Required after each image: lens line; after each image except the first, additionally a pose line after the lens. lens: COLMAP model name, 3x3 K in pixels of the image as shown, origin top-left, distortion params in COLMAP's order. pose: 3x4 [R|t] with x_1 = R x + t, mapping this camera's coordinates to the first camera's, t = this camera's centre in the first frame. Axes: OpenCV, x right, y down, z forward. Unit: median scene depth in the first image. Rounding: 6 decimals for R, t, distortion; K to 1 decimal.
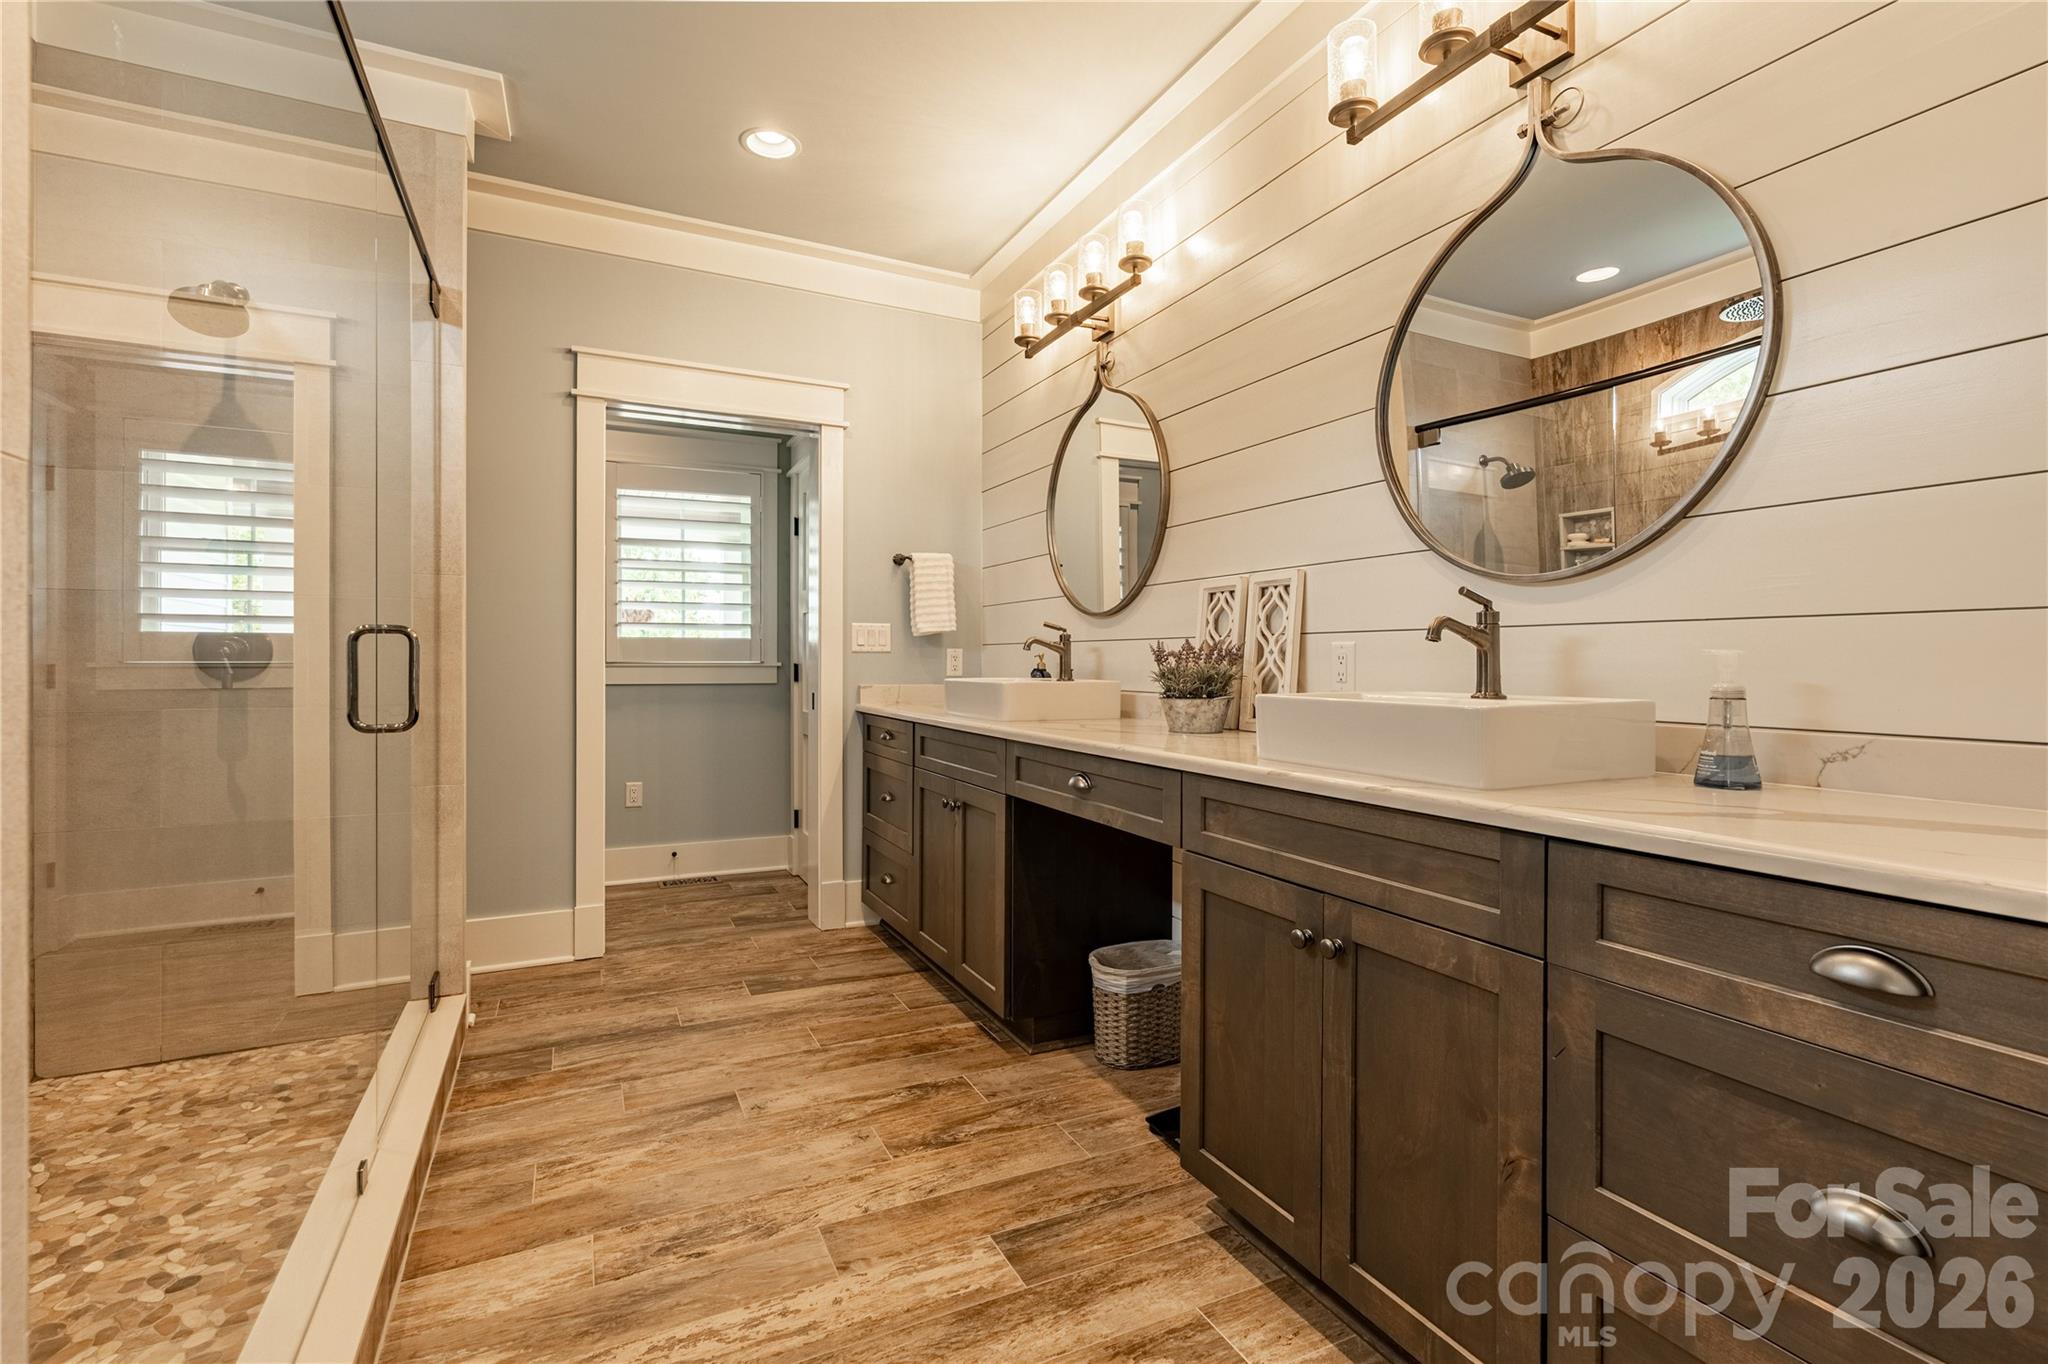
lens RADIAL K [[938.7, 0, 1014.8], [0, 938.7, 671.6], [0, 0, 1]] dist [-0.005556, 0.000797]
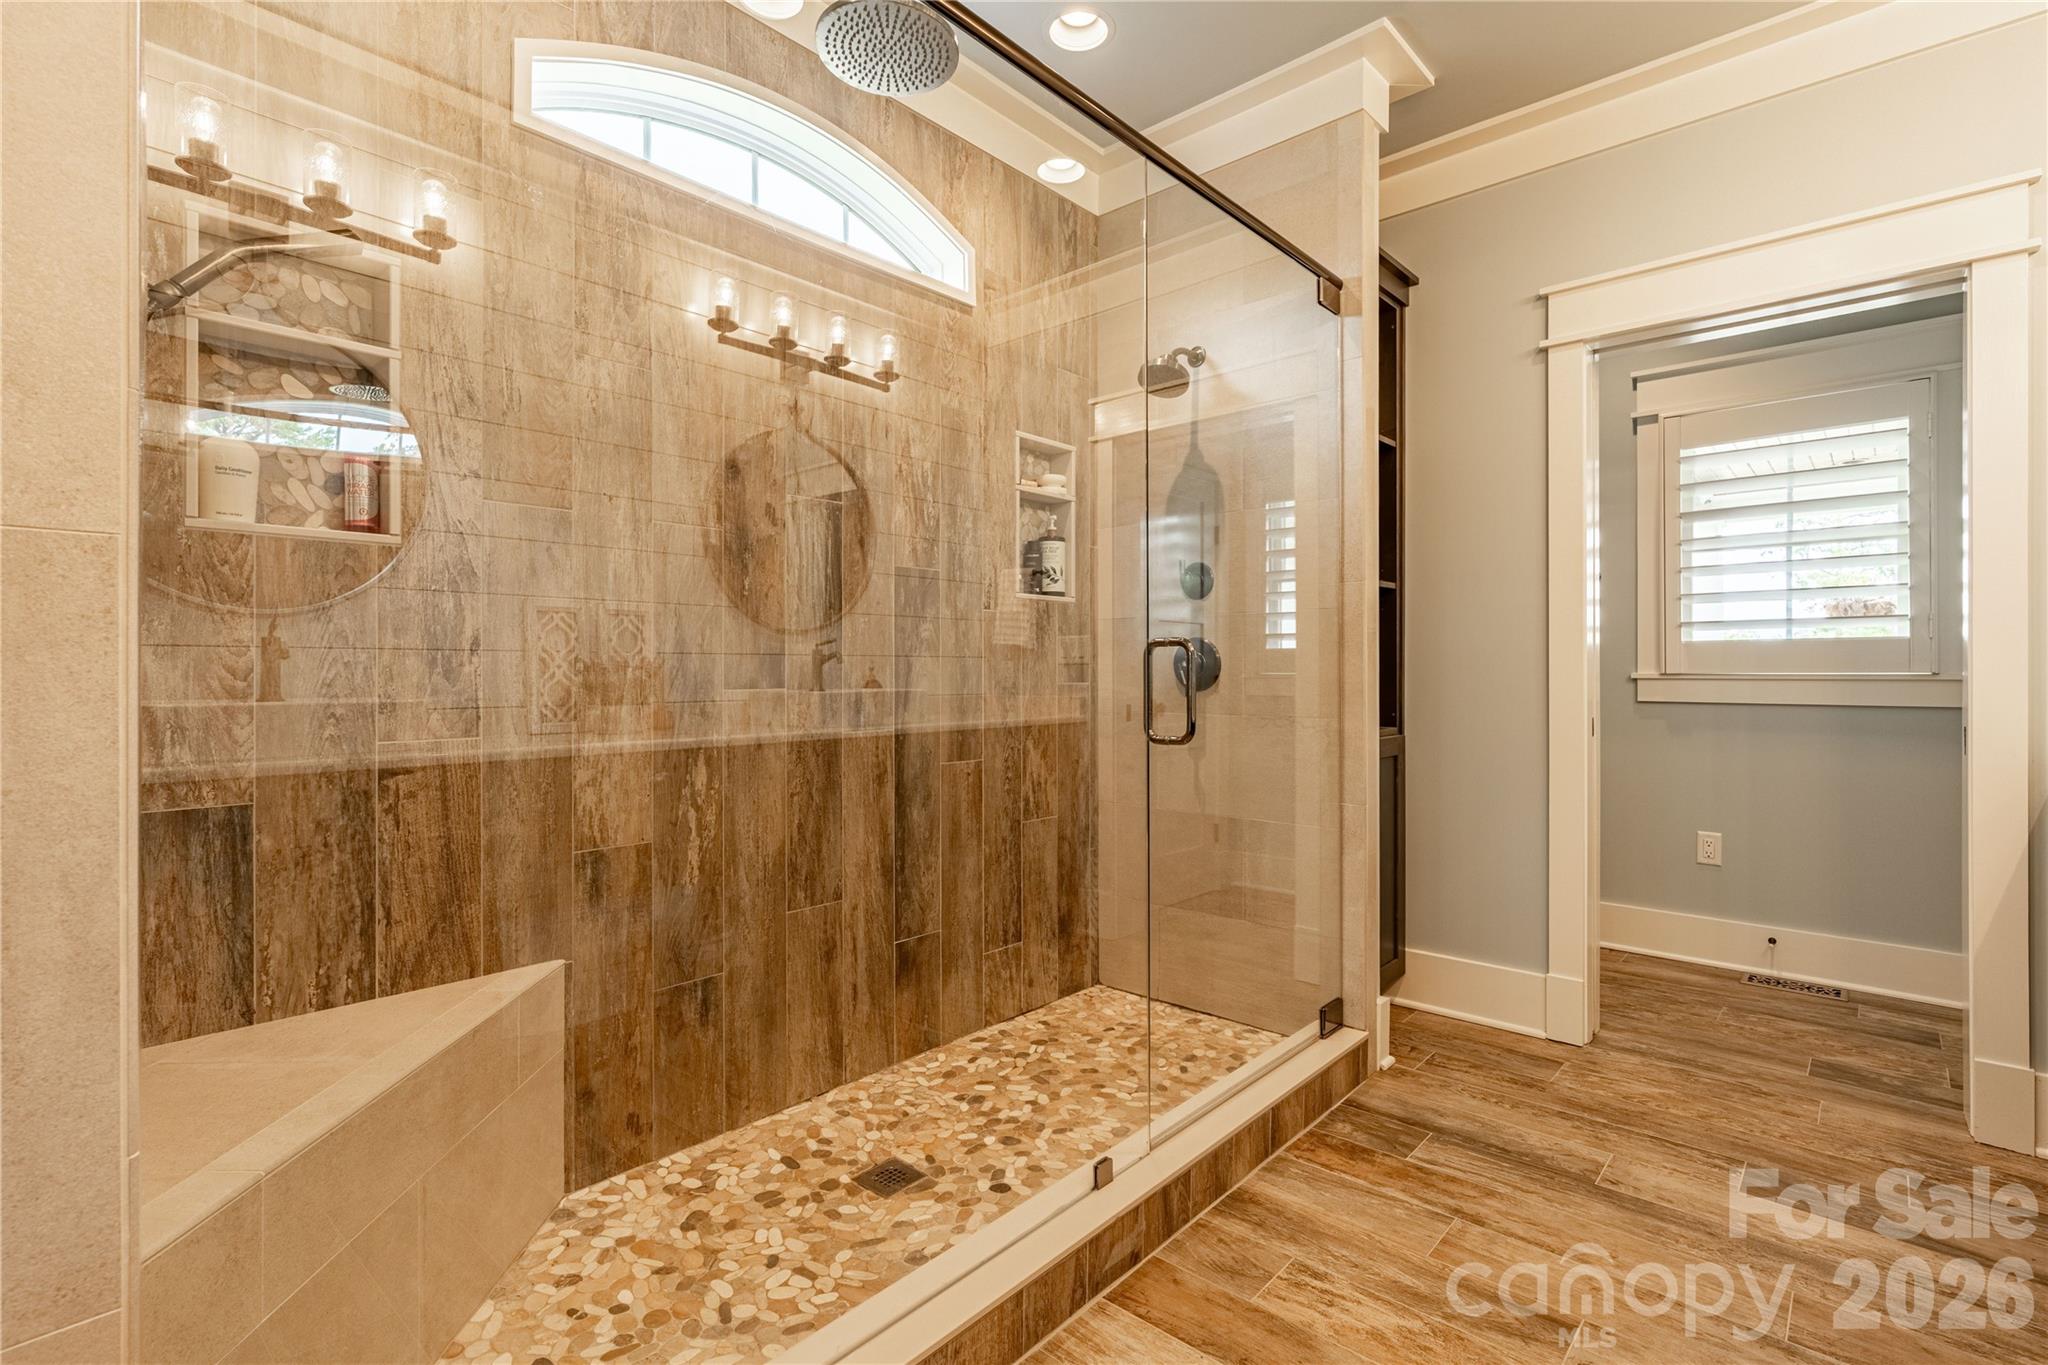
lens RADIAL K [[938.7, 0, 1014.8], [0, 938.7, 672.1], [0, 0, 1]] dist [-0.005556, 0.000797]
pose [[0.374322, -0.001323, -0.927298, 0.149273], [-0.008527, 0.999952, -0.004868, -0.004628], [0.927259, 0.009729, 0.374293, 0.339997]]
